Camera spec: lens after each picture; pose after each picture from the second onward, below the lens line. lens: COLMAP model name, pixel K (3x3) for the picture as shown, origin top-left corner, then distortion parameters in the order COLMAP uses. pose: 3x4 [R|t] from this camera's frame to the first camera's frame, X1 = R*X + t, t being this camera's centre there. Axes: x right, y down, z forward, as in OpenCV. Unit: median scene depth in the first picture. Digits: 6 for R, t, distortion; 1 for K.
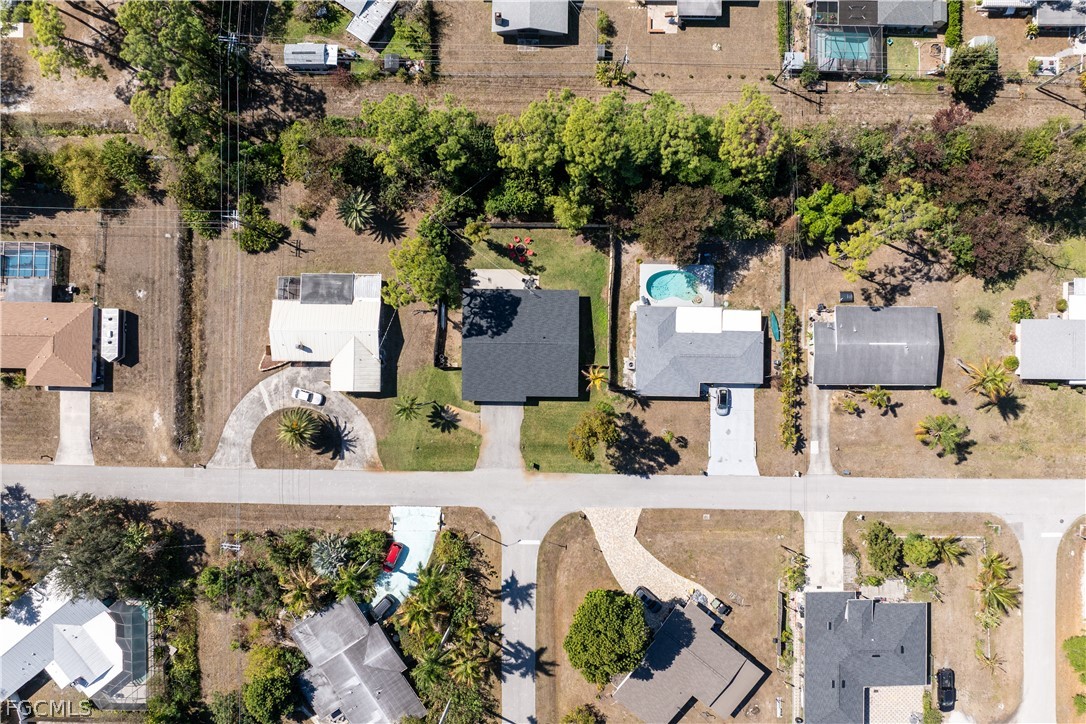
lens RADIAL K [[786.7, 0, 540.4], [0, 786.7, 360.8], [0, 0, 1]] dist [-0.060389, 0.044451]
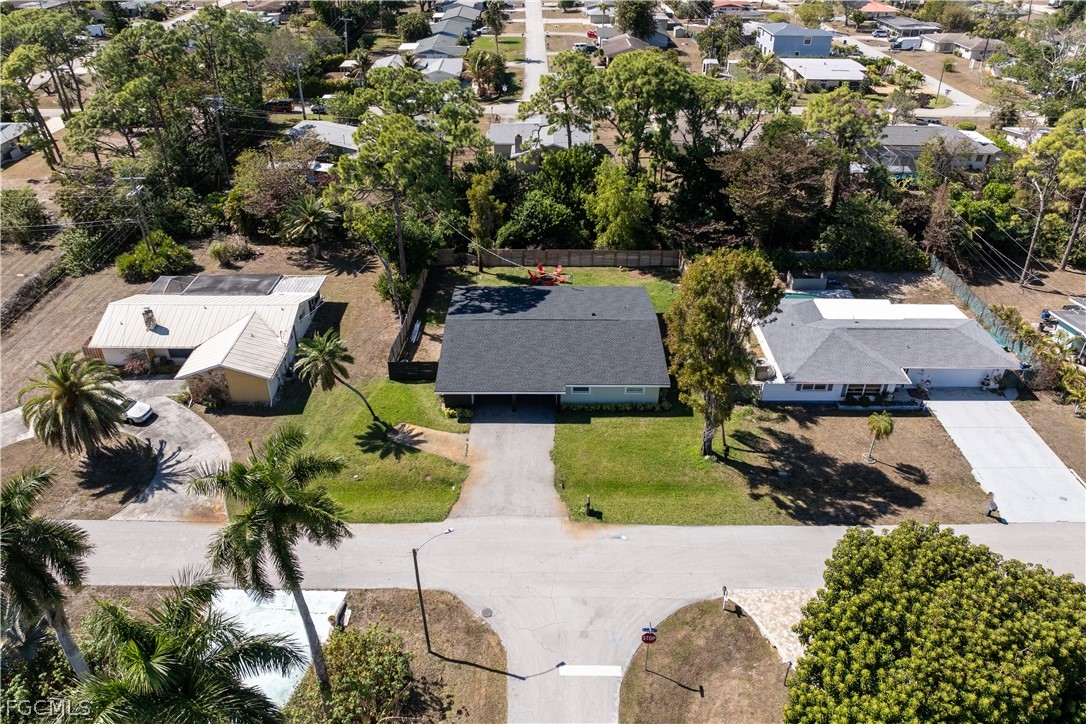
lens RADIAL K [[786.7, 0, 532.2], [0, 786.7, 353.7], [0, 0, 1]] dist [-0.060389, 0.044451]
pose [[0.999951, 0.004388, 0.008846, -0.042437], [0.005276, 0.519836, -0.854250, 0.447178], [-0.008347, 0.854255, 0.519788, 0.710400]]
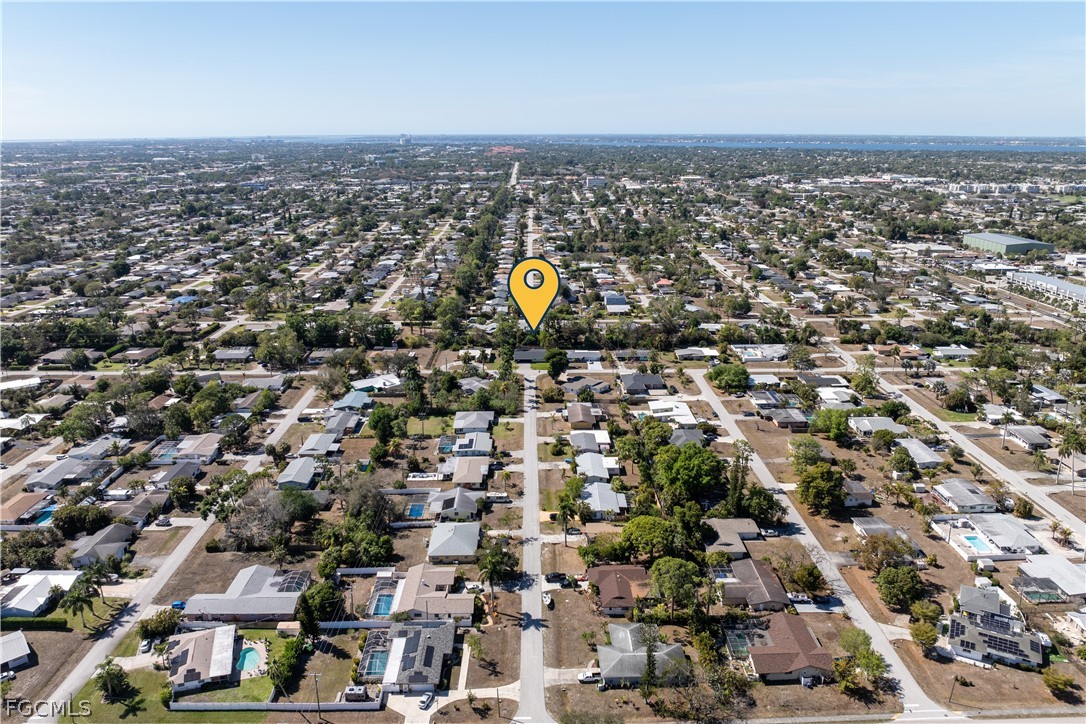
lens RADIAL K [[786.7, 0, 543.8], [0, 786.7, 362.0], [0, 0, 1]] dist [-0.060389, 0.044451]
pose [[0.999745, -0.001865, 0.022503, -0.044771], [0.022085, 0.288326, -0.957278, 3.269314], [-0.004702, 0.957531, 0.288293, 0.023417]]
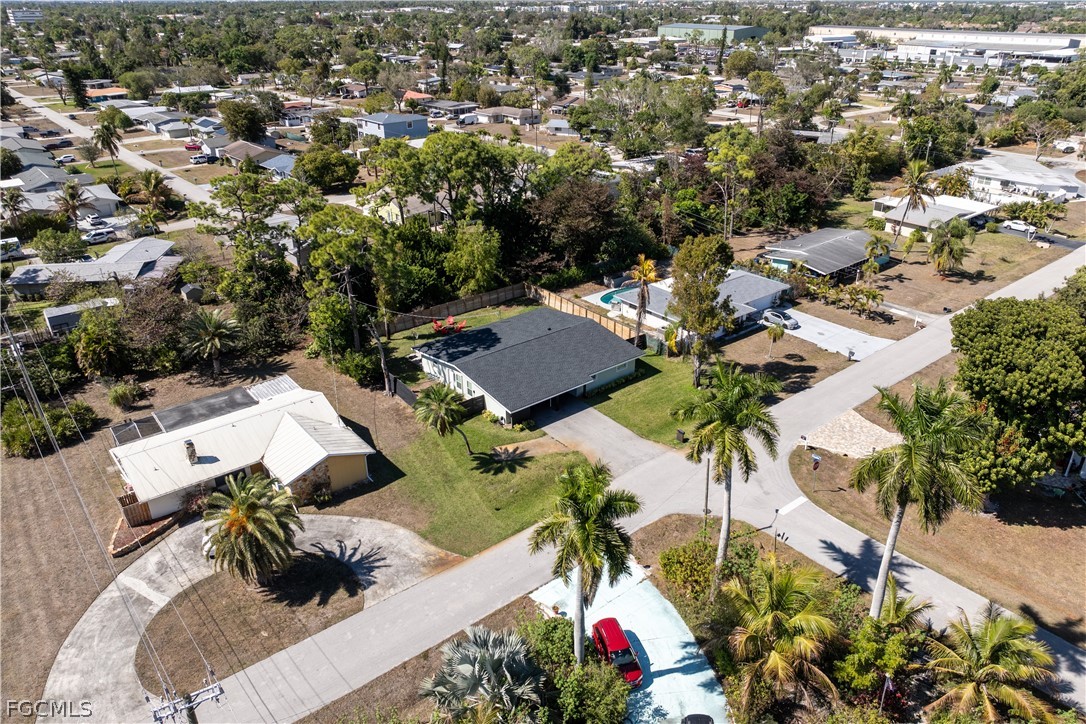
lens RADIAL K [[786.7, 0, 546.3], [0, 786.7, 367.3], [0, 0, 1]] dist [-0.060389, 0.044451]
pose [[0.765988, -0.273958, 0.581558, -0.396975], [0.642852, 0.329011, -0.691732, 0.445616], [-0.001833, 0.903714, 0.428132, 0.709290]]
